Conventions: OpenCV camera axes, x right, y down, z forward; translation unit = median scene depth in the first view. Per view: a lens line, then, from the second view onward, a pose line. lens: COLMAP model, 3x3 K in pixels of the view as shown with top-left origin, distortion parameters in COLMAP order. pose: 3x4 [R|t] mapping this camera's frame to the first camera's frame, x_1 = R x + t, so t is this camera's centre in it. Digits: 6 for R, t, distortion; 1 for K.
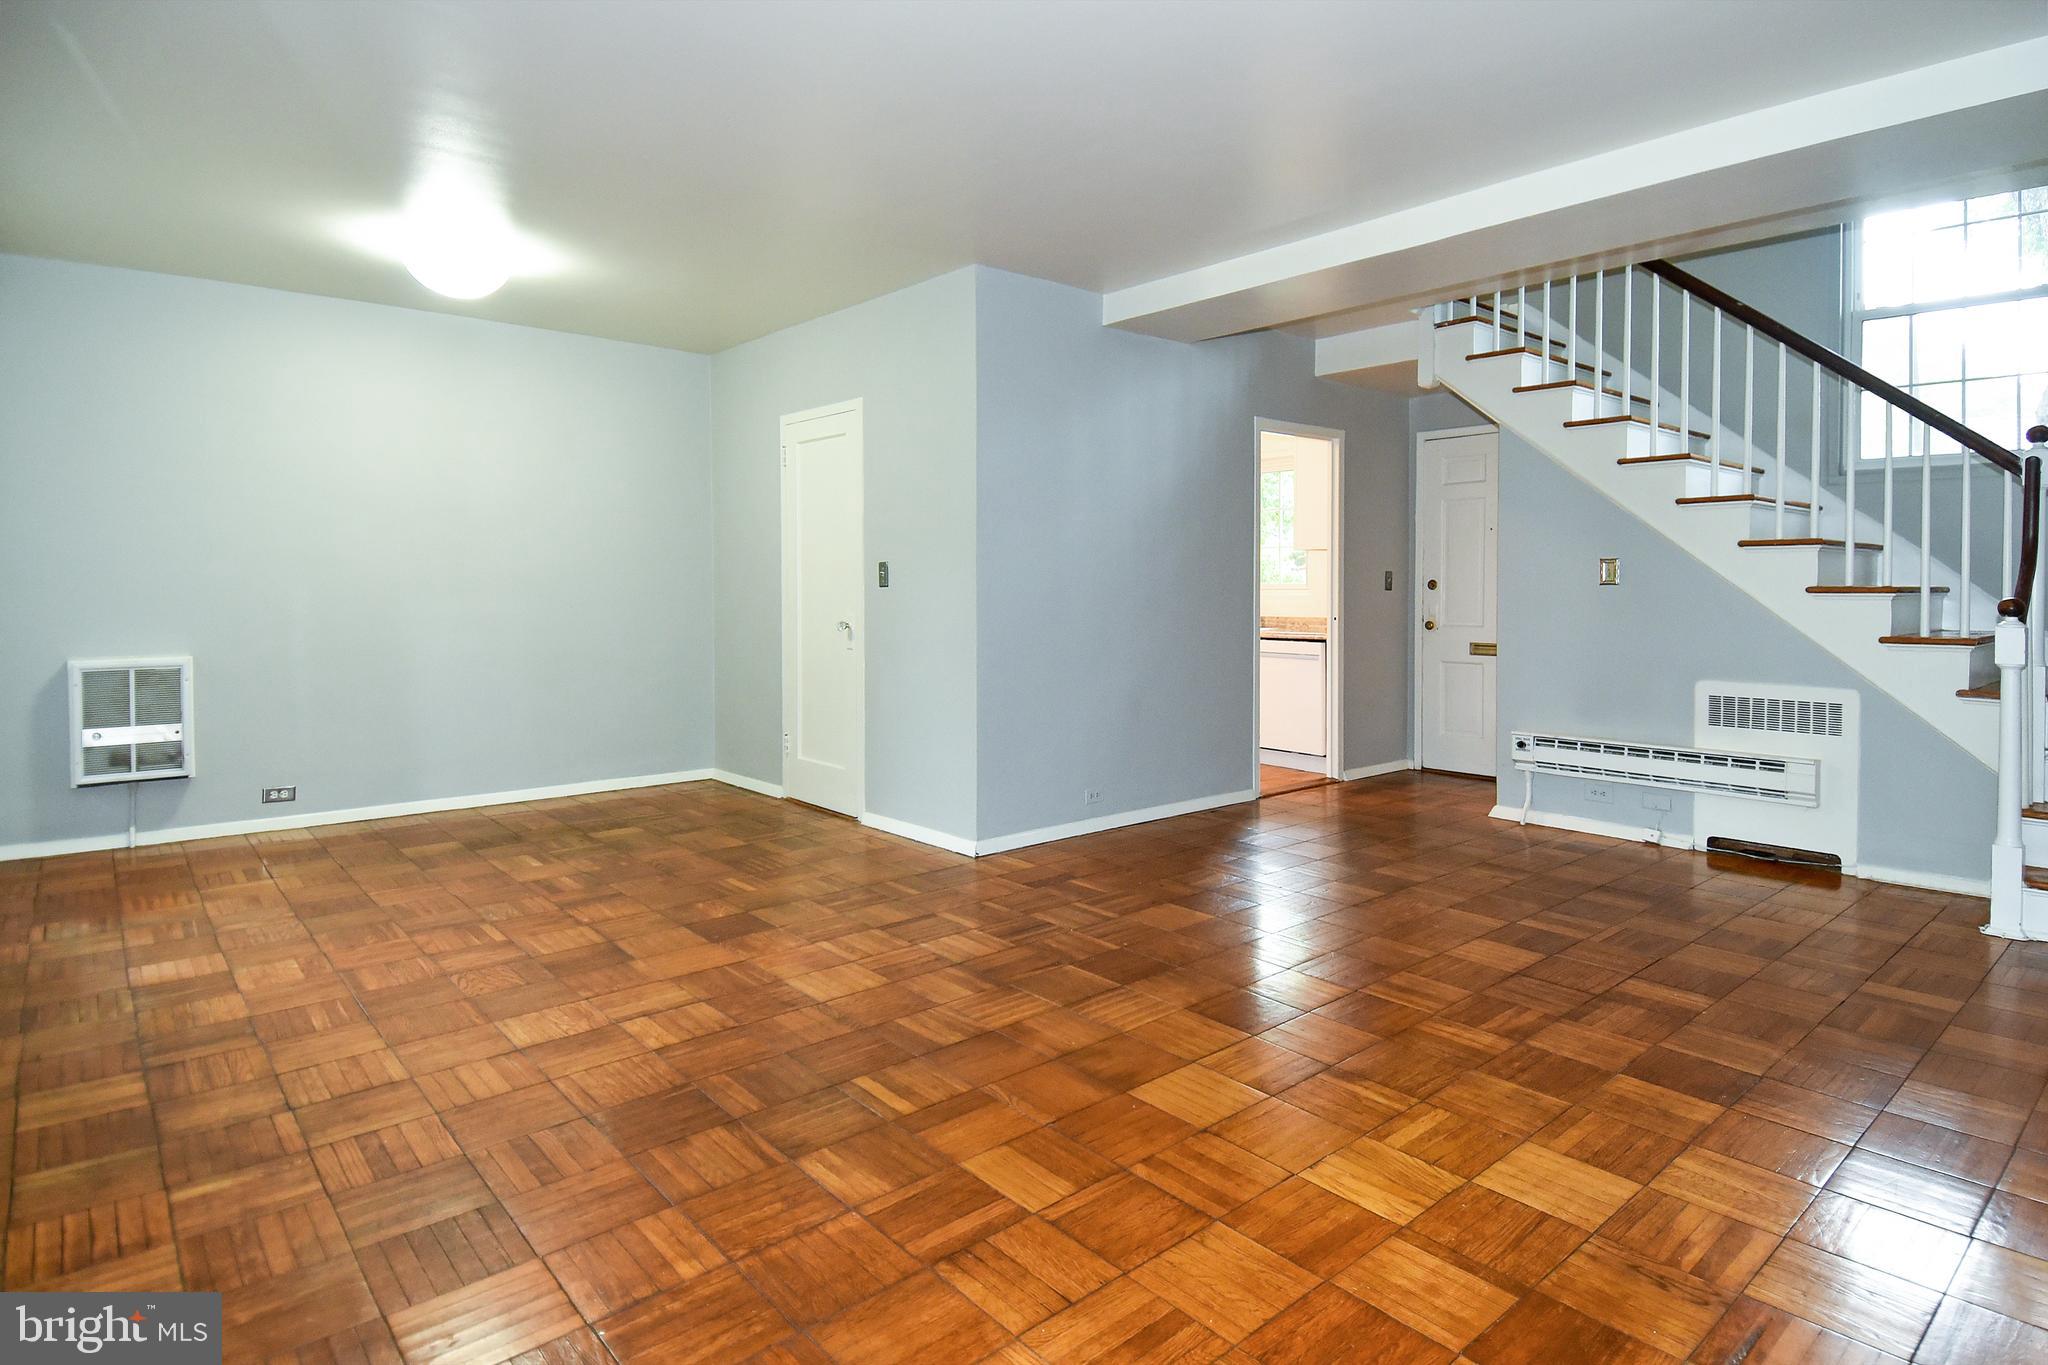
lens RADIAL K [[1084.3, 0, 1088.8], [0, 1084.3, 593.4], [0, 0, 1]] dist [0.013013, -0.000674]
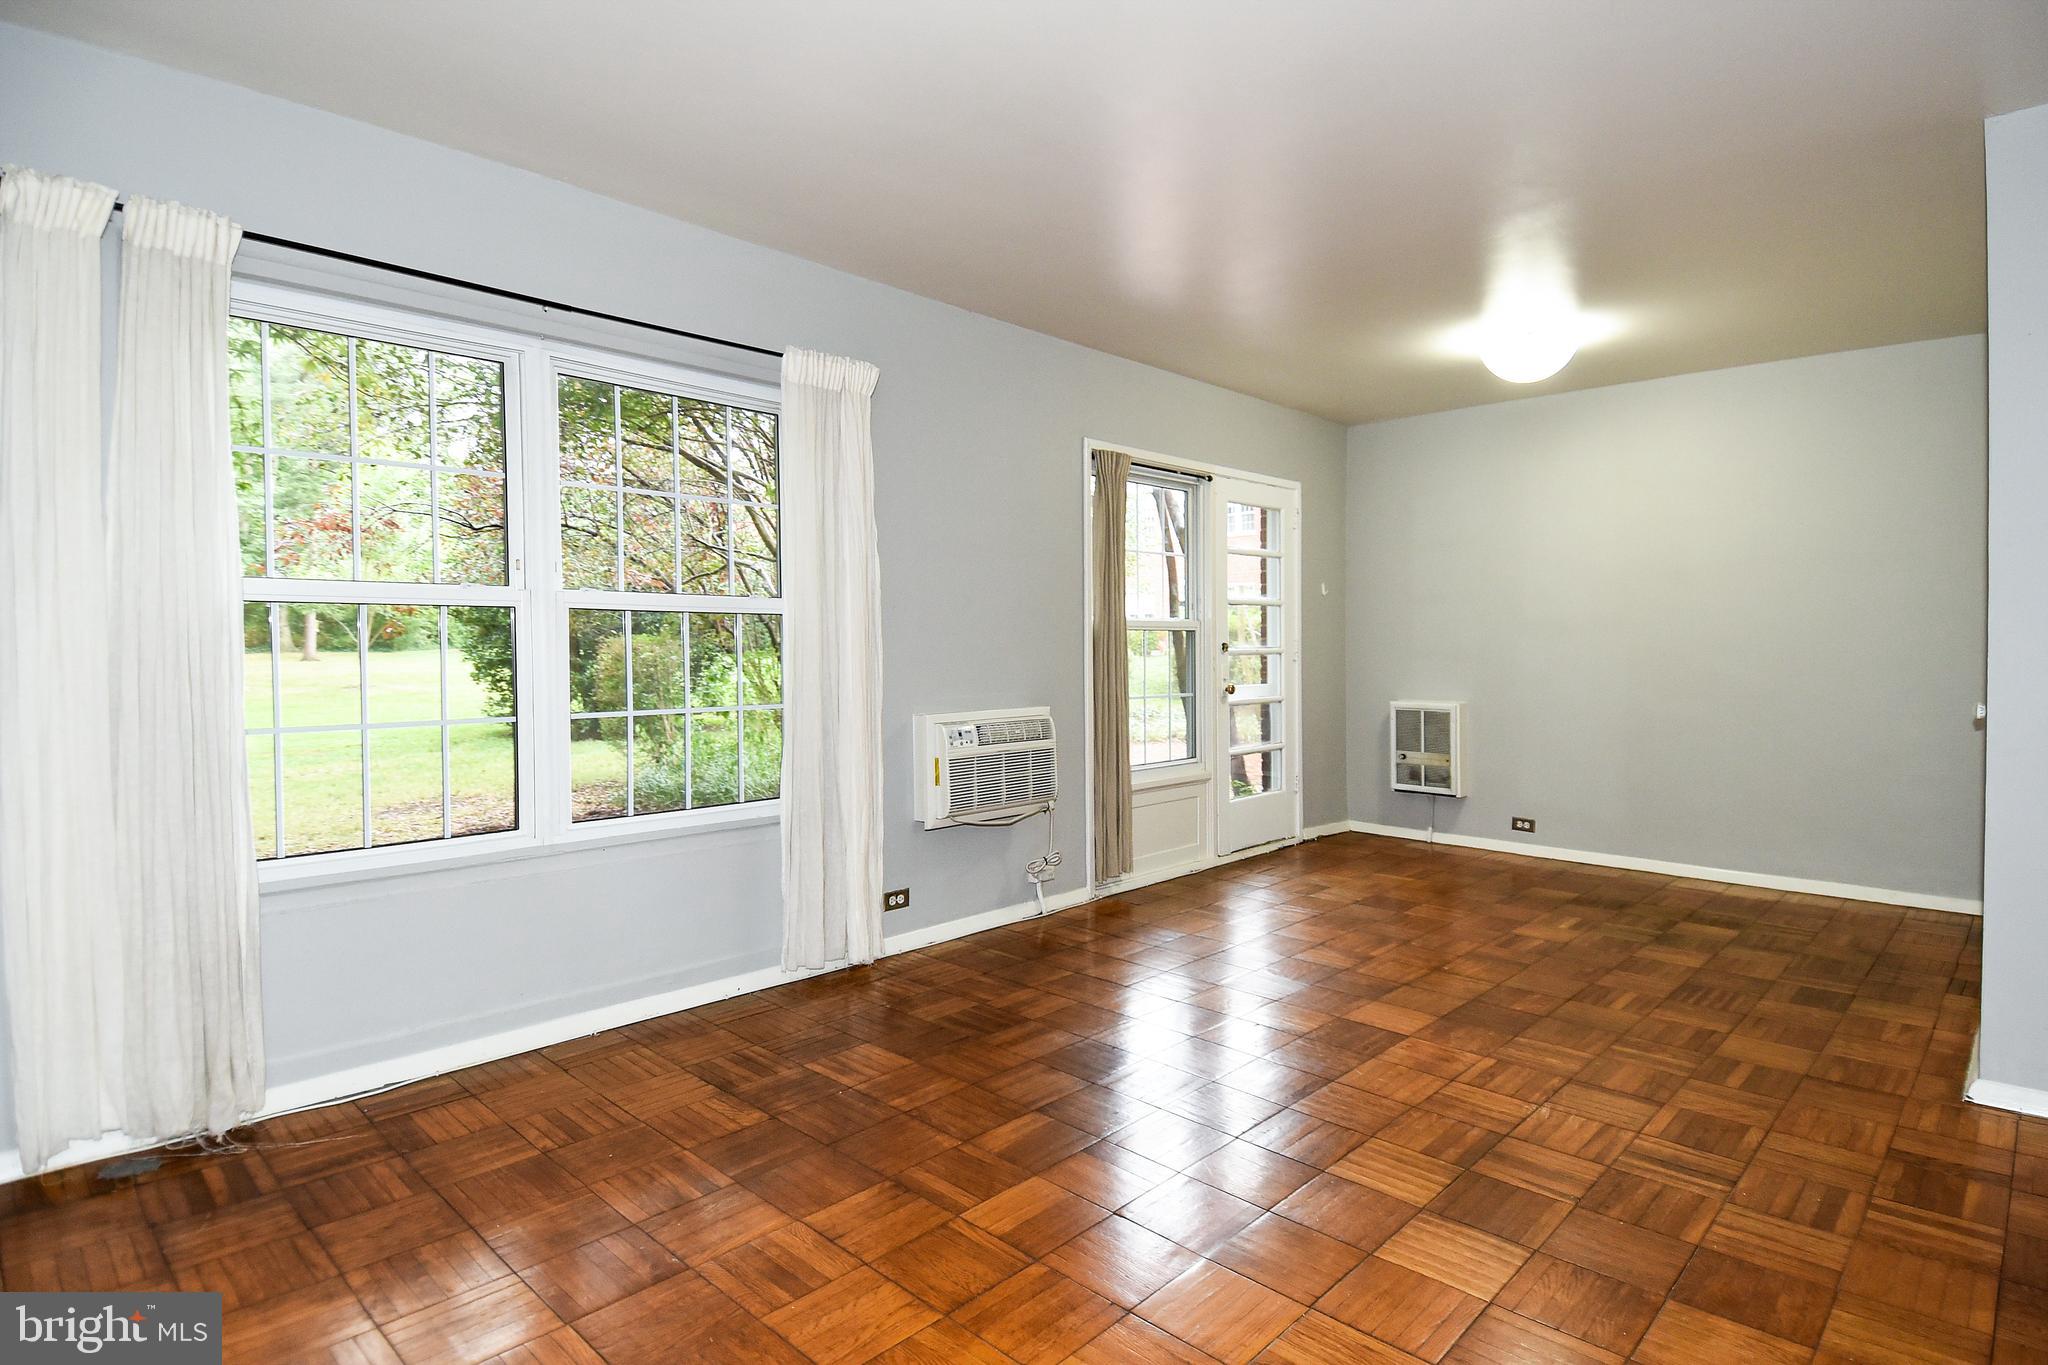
lens RADIAL K [[1094.4, 0, 1024.0], [0, 1094.4, 682.5], [0, 0, 1]] dist [0.034351, -0.050902]
pose [[0.046993, 0.029927, -0.998447, 0.451015], [-0.002316, 0.999552, 0.029851, -0.004669], [0.998893, 0.000910, 0.047041, 0.430485]]
